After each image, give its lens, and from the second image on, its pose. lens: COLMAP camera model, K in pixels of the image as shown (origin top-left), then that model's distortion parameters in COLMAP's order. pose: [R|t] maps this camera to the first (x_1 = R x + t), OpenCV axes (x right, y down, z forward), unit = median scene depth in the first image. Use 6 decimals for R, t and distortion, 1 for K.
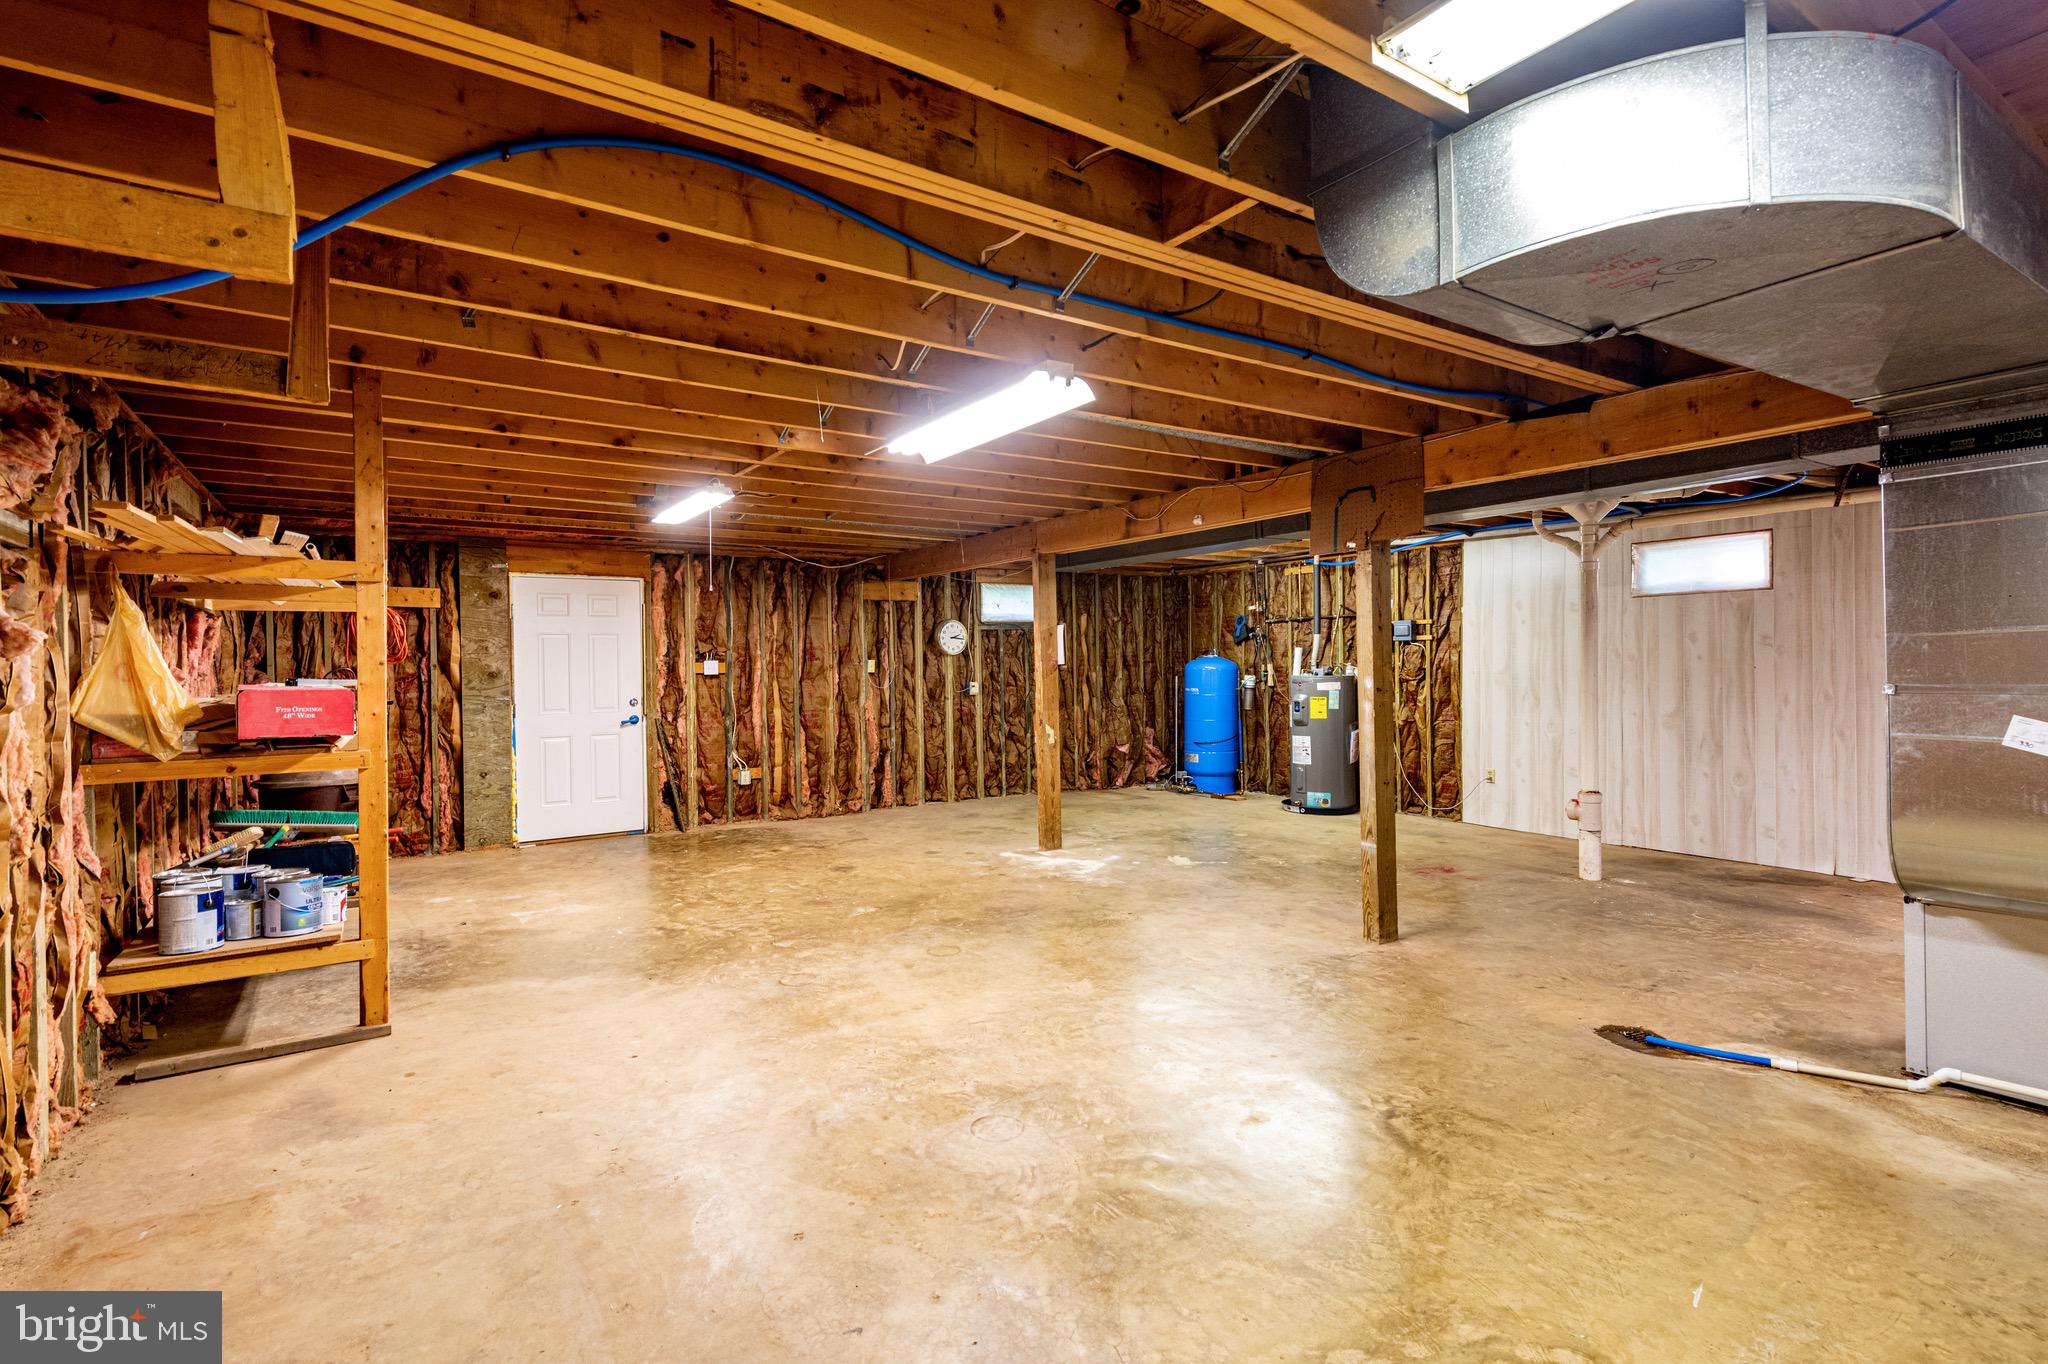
lens RADIAL K [[966.7, 0, 1016.8], [0, 966.7, 673.2], [0, 0, 1]] dist [0.014045, -0.003764]
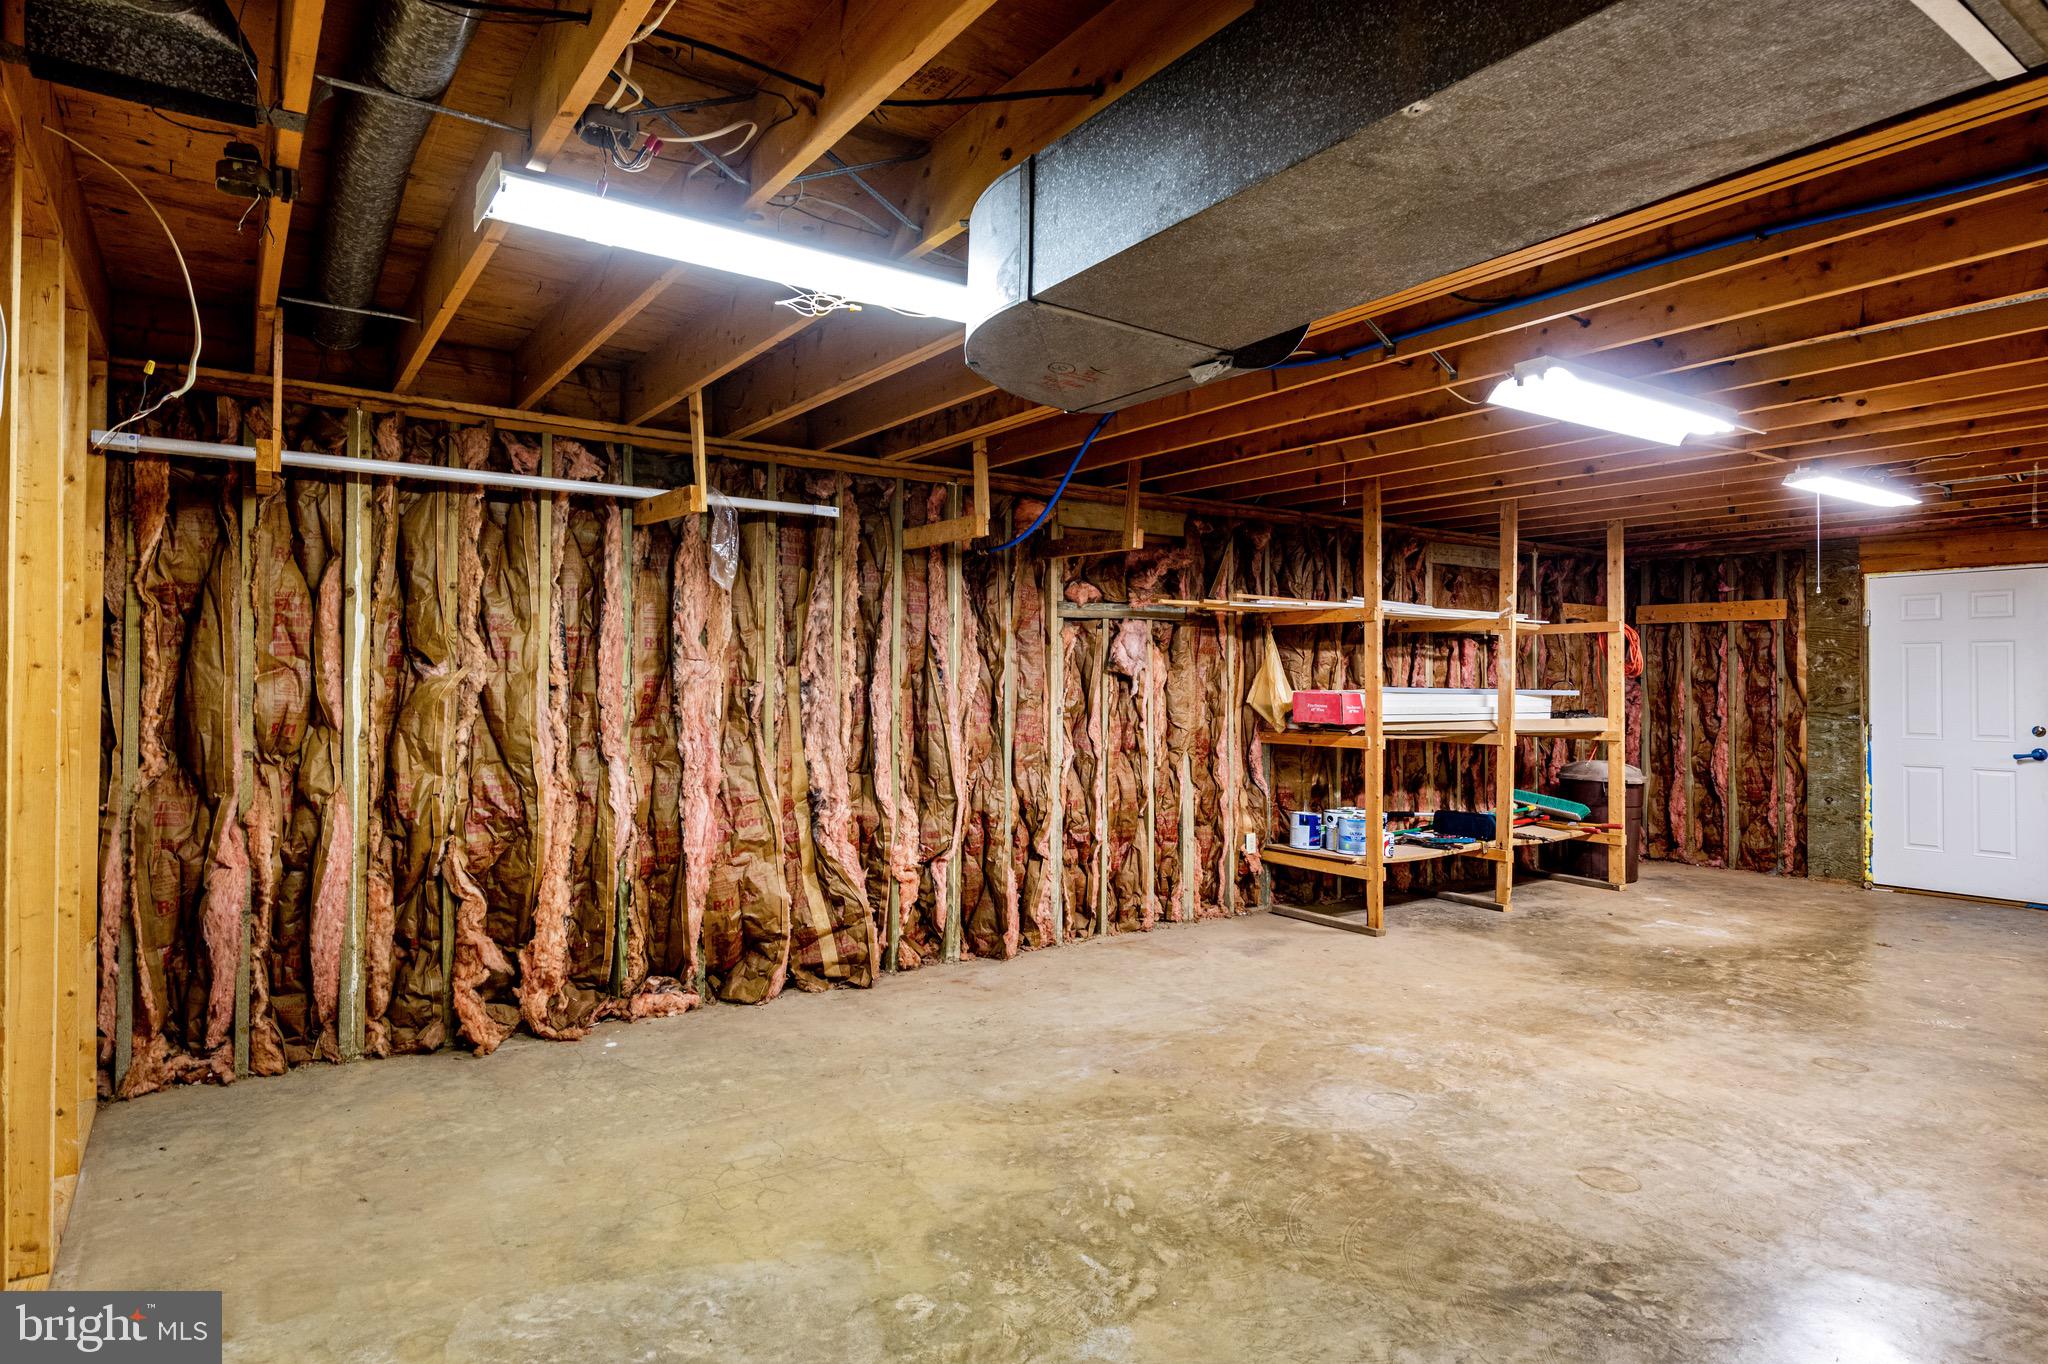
lens RADIAL K [[1146.8, 0, 1022.2], [0, 1146.8, 675.7], [0, 0, 1]] dist [0.003395, -0.000016]
pose [[0.021374, 0.005467, -0.999757, 0.885177], [-0.013544, 0.999895, 0.005178, -0.011856], [0.999680, 0.013430, 0.021446, 0.378468]]
